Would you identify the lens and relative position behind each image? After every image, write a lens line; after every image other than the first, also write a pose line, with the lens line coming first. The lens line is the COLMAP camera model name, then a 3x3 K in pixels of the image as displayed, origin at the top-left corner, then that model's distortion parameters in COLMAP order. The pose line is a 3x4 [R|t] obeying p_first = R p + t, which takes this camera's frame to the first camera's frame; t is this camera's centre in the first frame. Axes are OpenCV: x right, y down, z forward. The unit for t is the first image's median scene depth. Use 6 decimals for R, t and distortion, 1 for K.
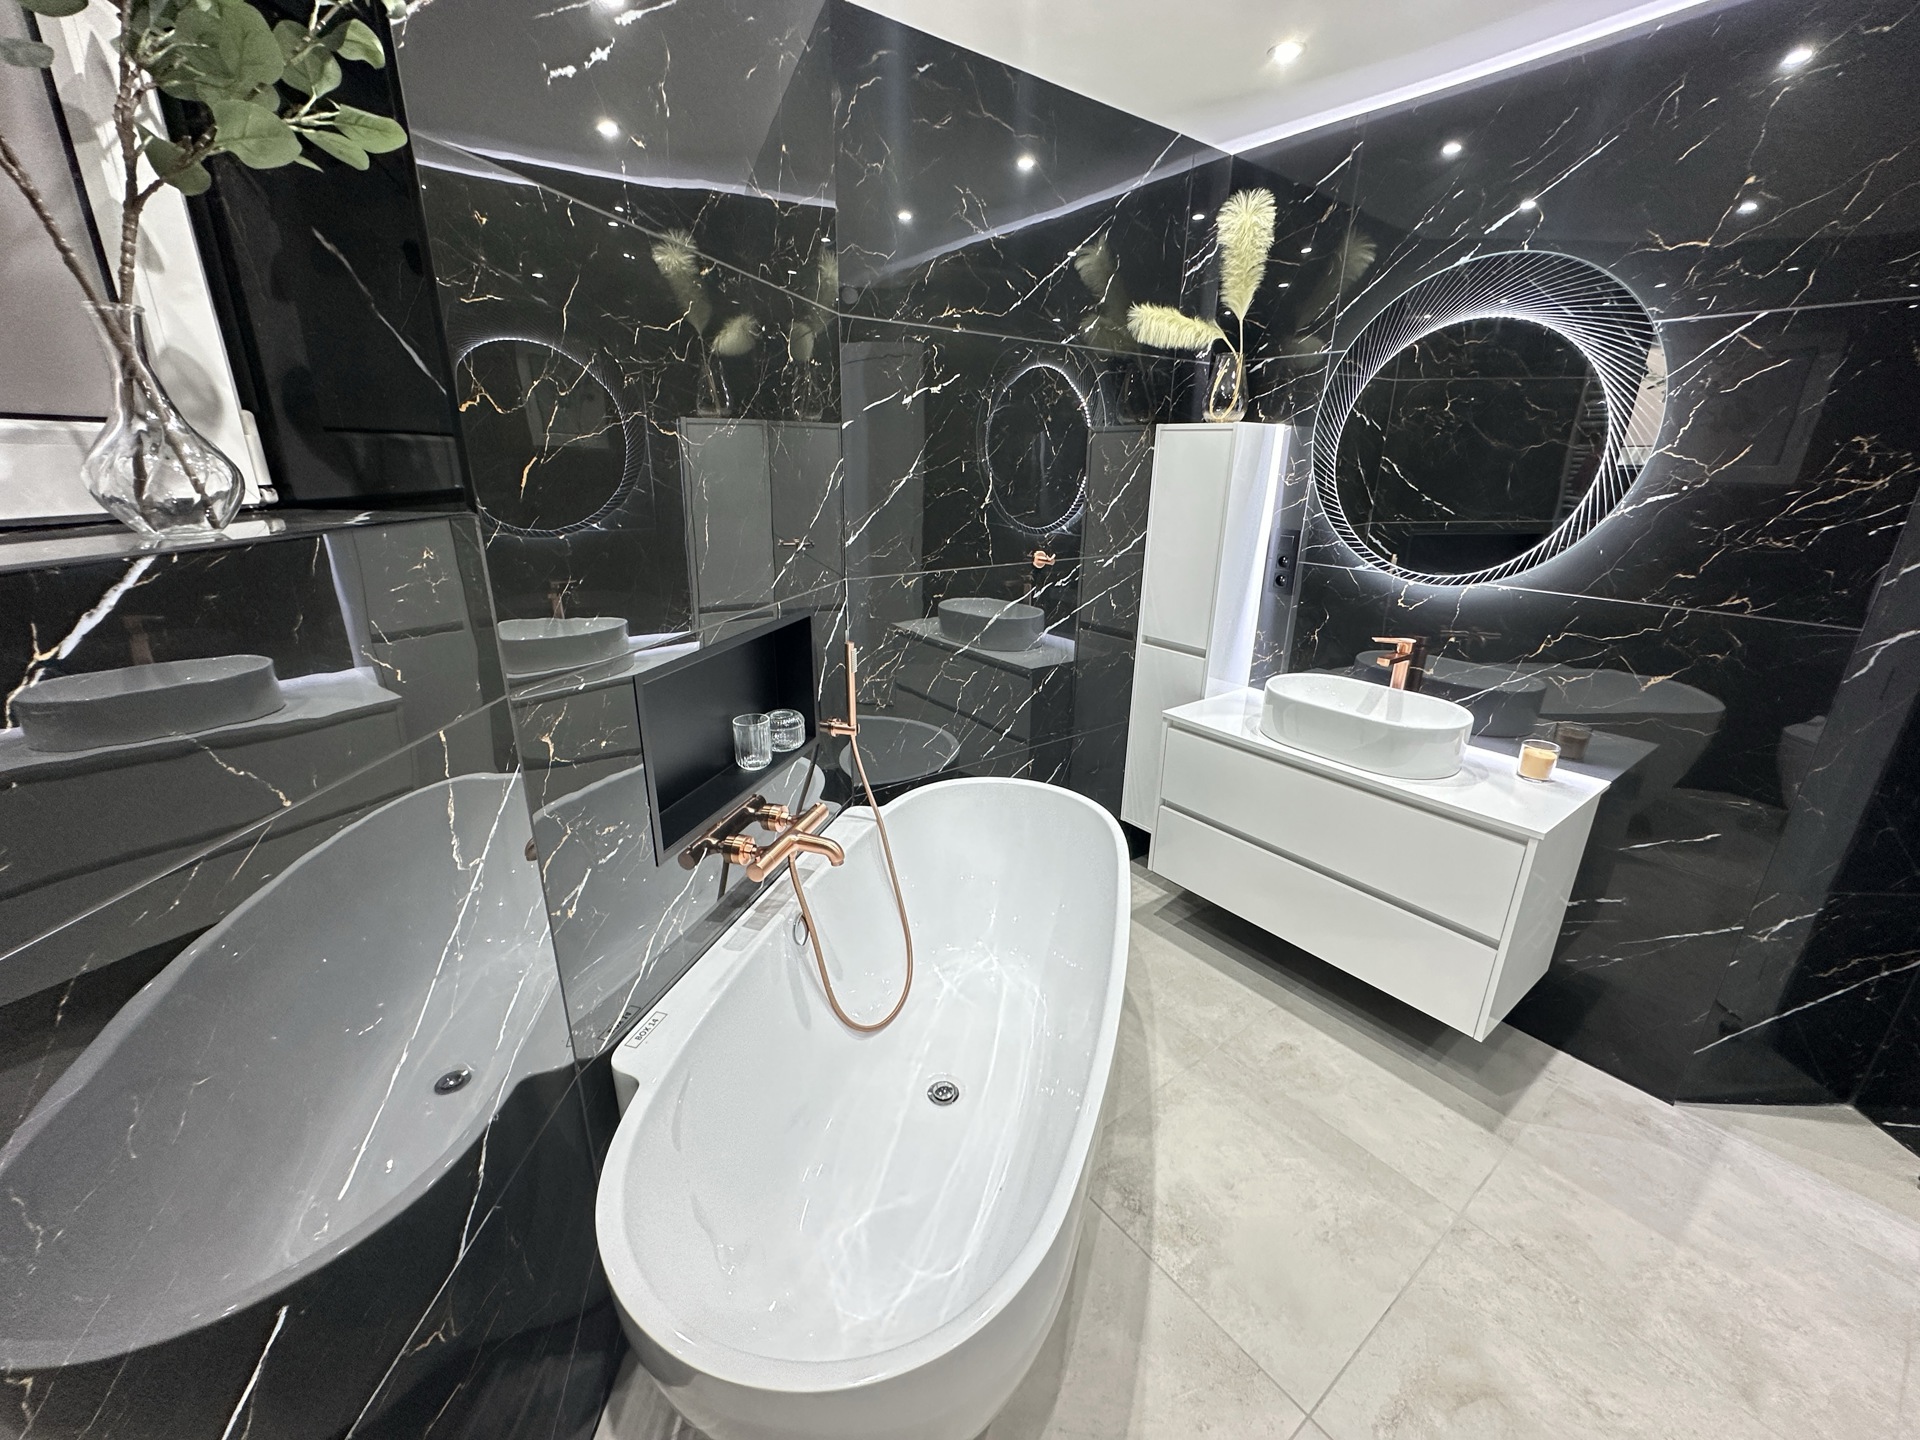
lens RADIAL K [[763.9, 0, 960.6], [0, 763.9, 717.2], [0, 0, 1]] dist [-0.002157, 0.000098]
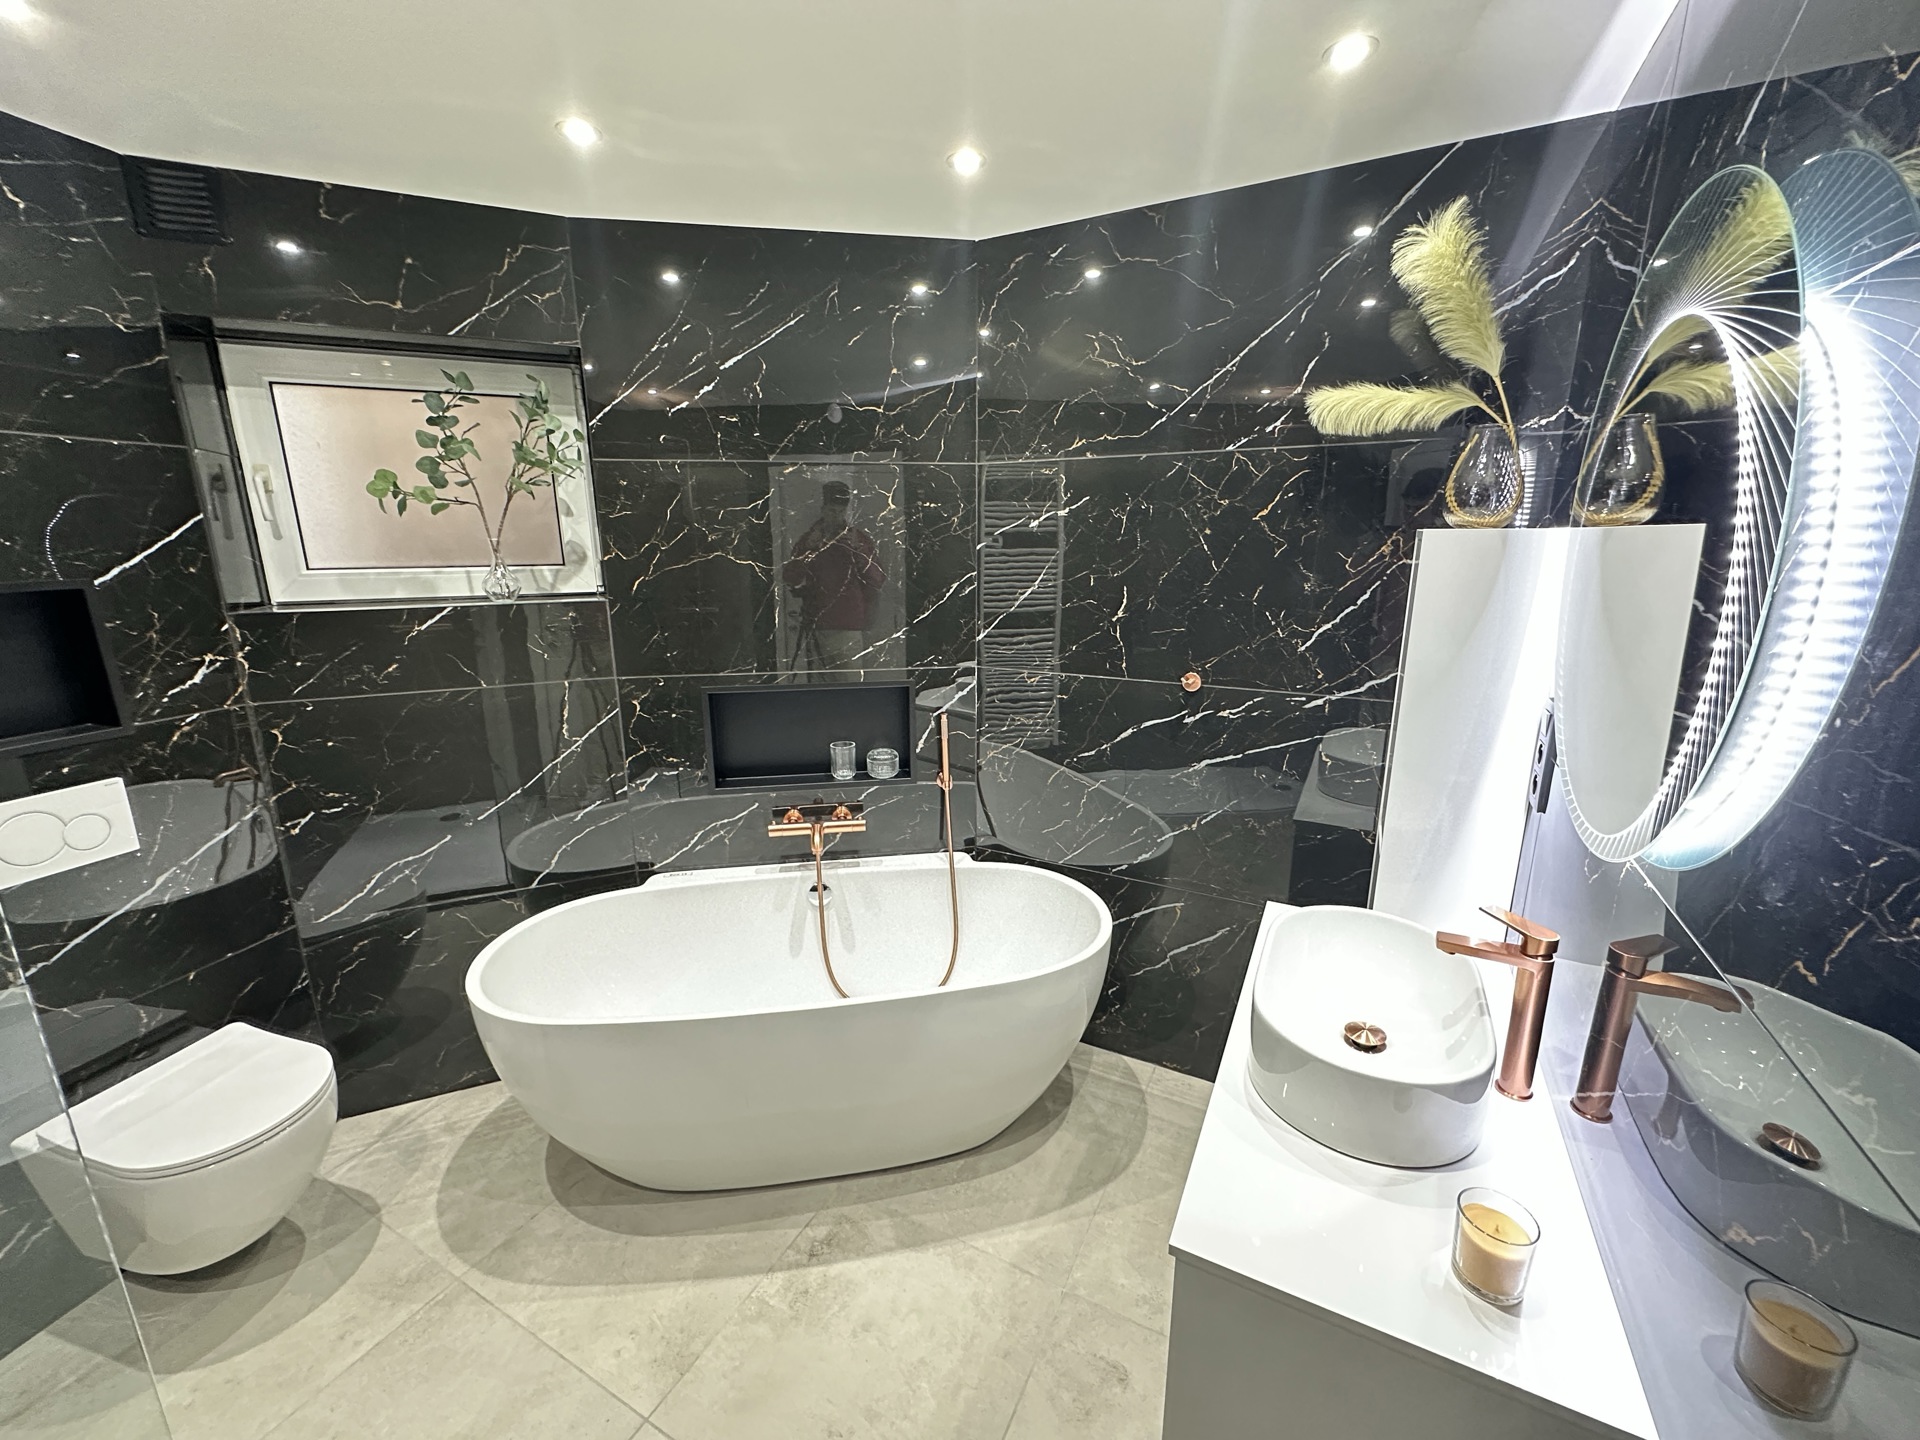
lens RADIAL K [[763.9, 0, 960.6], [0, 763.9, 717.2], [0, 0, 1]] dist [-0.002157, 0.000098]
pose [[0.420028, 0.195929, -0.886109, 0.883530], [-0.281154, 0.956470, 0.078216, -0.178905], [0.862861, 0.216280, 0.456830, 0.404829]]
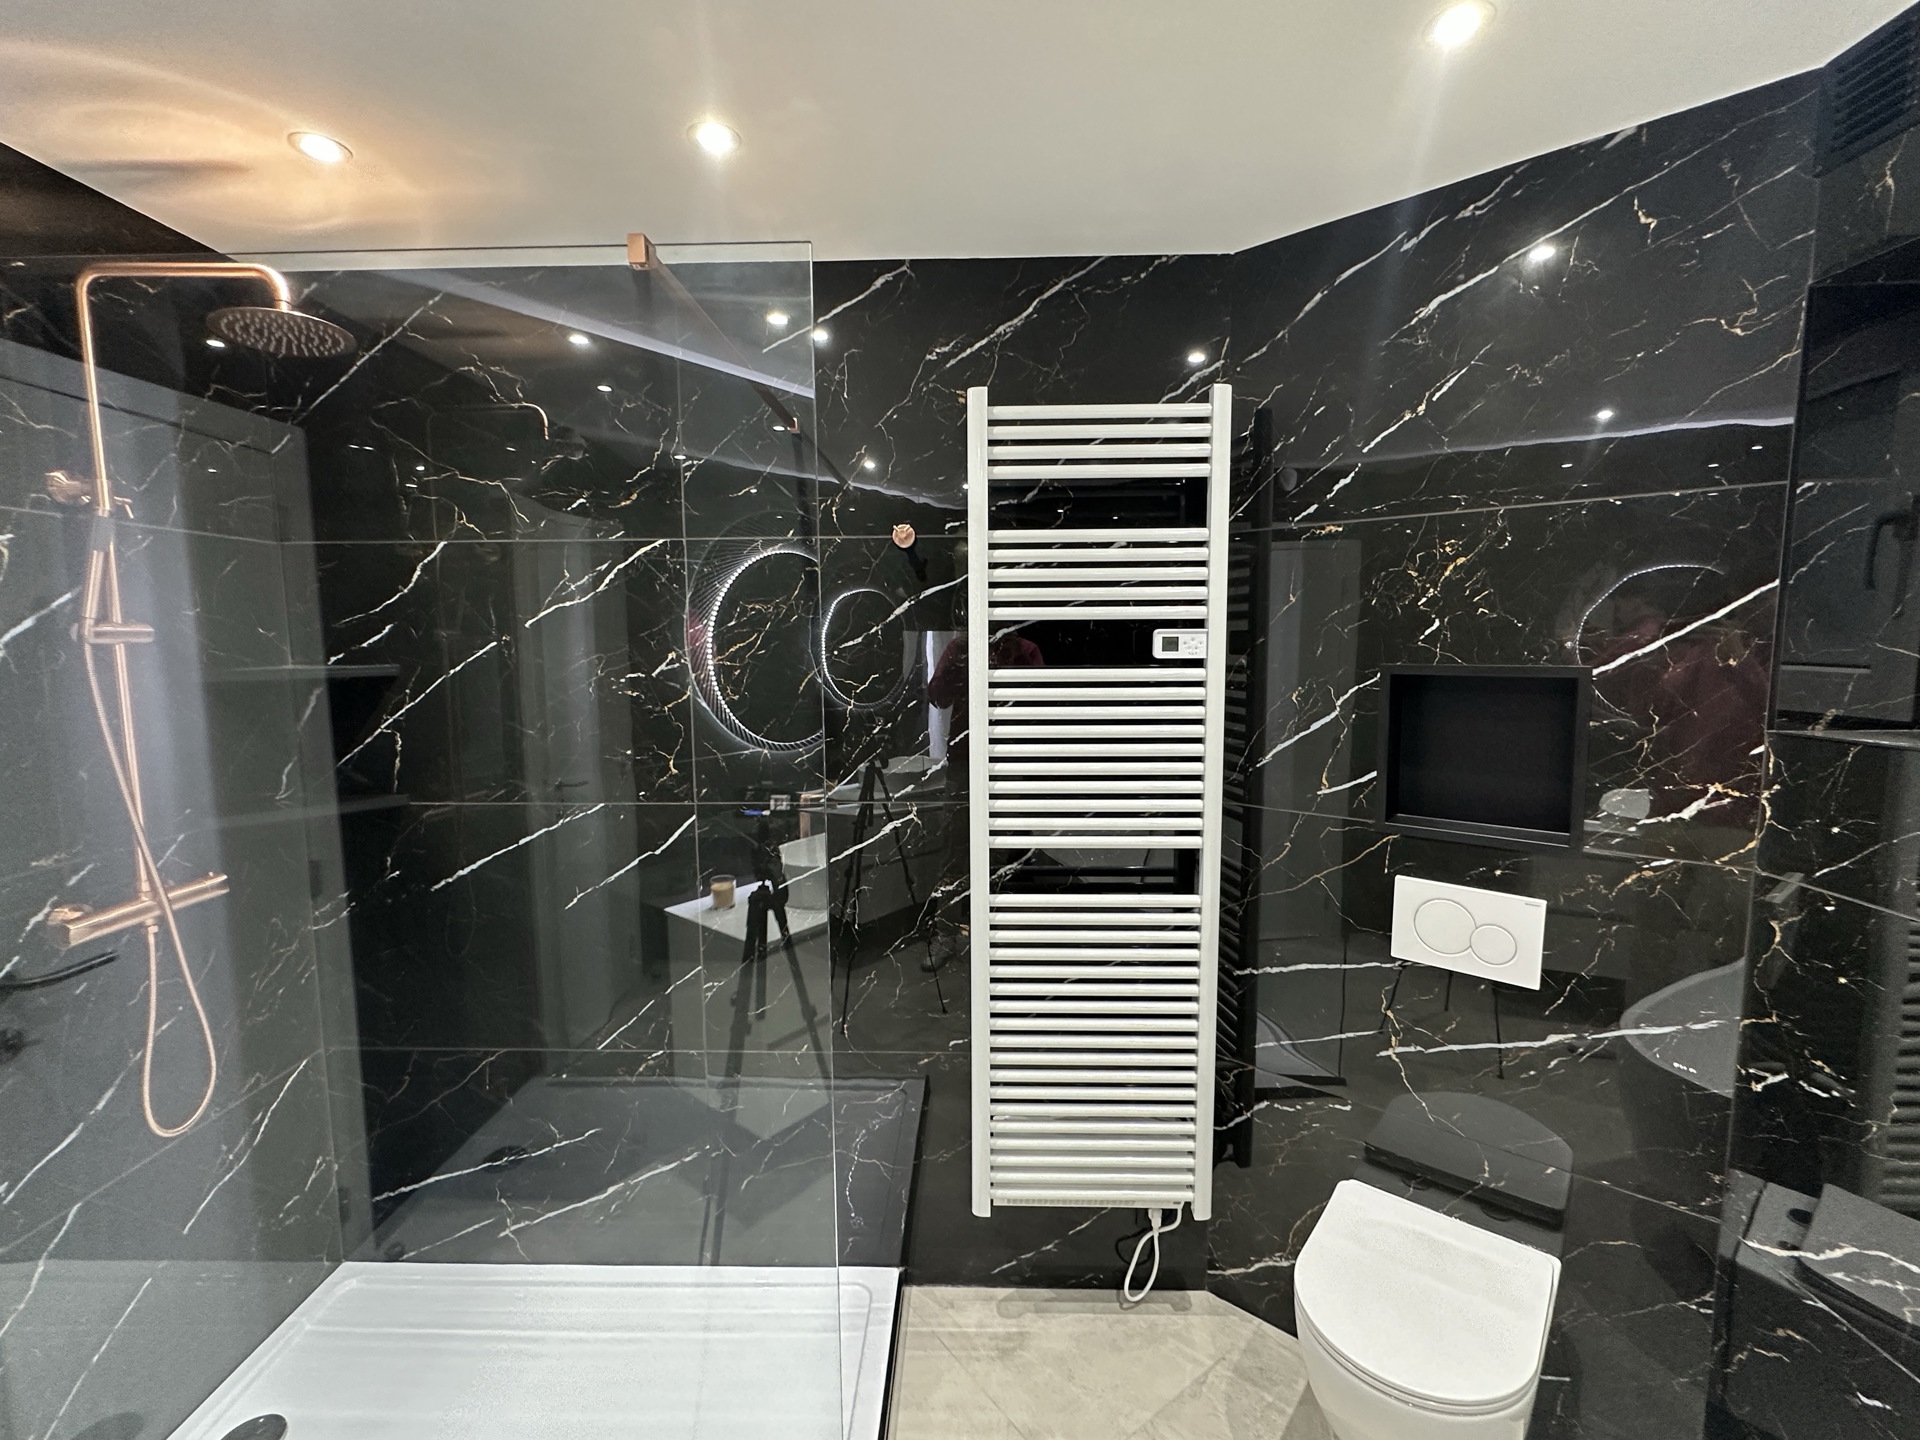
lens RADIAL K [[829.3, 0, 957.7], [0, 829.3, 720.9], [0, 0, 1]] dist [-0.003153, 0.000494]
pose [[-0.999947, -0.006153, 0.008263, 0.322627], [-0.002162, 0.909559, 0.415568, -0.249406], [-0.010073, 0.415528, -0.909524, 0.617979]]
